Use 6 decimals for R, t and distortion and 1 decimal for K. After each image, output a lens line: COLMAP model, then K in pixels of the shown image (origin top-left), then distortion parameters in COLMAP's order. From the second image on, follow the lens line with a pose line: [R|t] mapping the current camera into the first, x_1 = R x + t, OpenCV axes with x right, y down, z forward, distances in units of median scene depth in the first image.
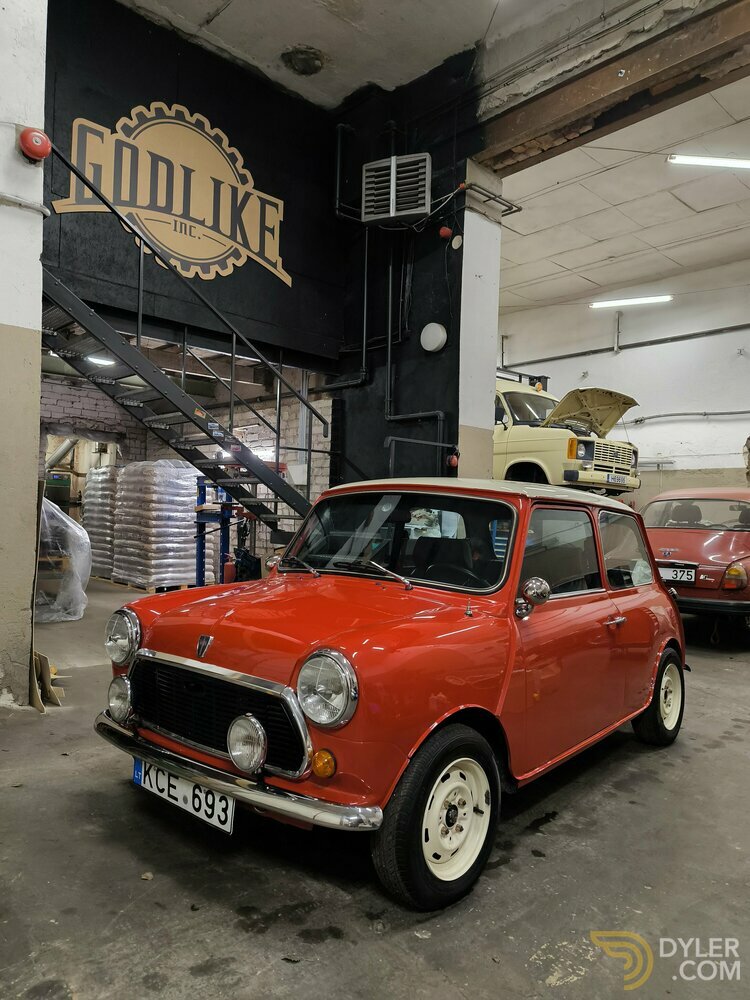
lens RADIAL K [[688.0, 0, 375.0], [0, 688.0, 500.0], [0, 0, 1]] dist [0.038579, -0.026065]
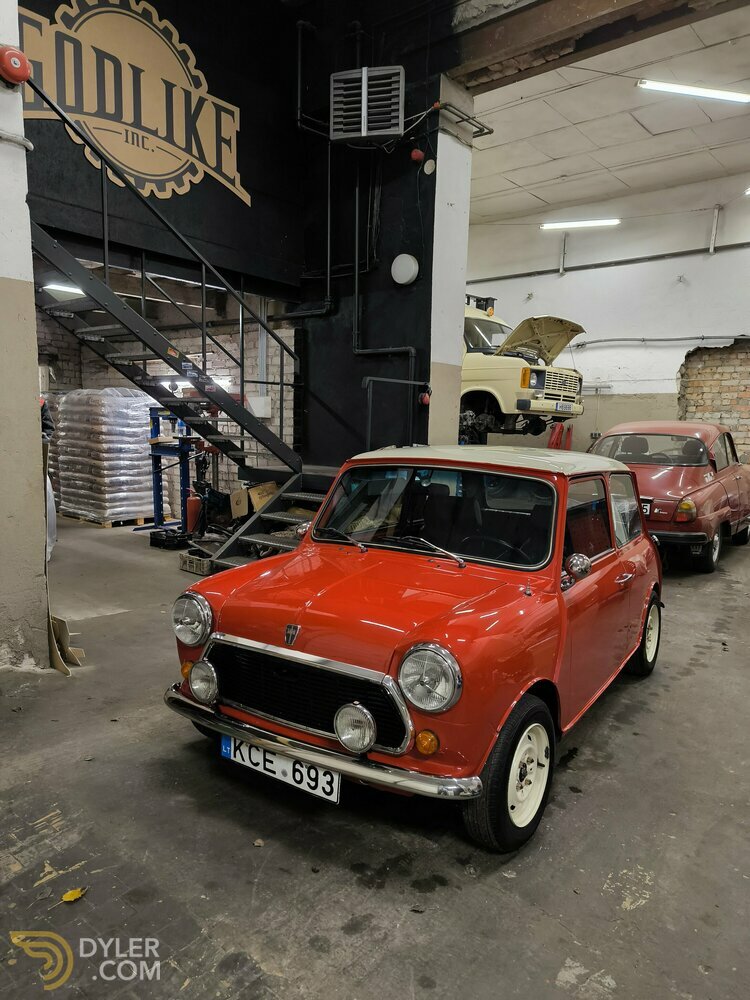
lens RADIAL K [[688.0, 0, 382.2], [0, 688.0, 511.0], [0, 0, 1]] dist [0.039347, -0.025803]
pose [[0.992278, -0.020019, 0.122404, -0.076323], [0.001839, 0.989155, 0.146863, -0.042295], [-0.124017, -0.145504, 0.981554, -0.008987]]
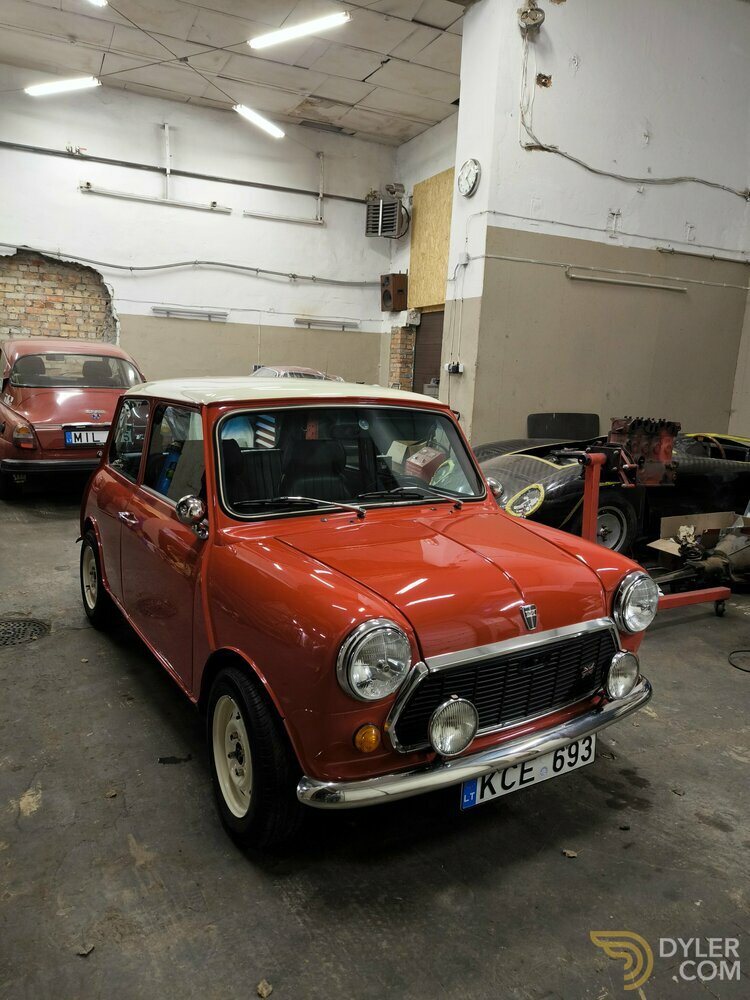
lens RADIAL K [[688.0, 0, 375.0], [0, 688.0, 500.0], [0, 0, 1]] dist [0.038579, -0.026065]
pose [[0.306571, -0.194875, 0.931686, -0.358518], [-0.051204, 0.974024, 0.220579, -0.039035], [-0.950470, -0.115329, 0.288629, 0.307359]]
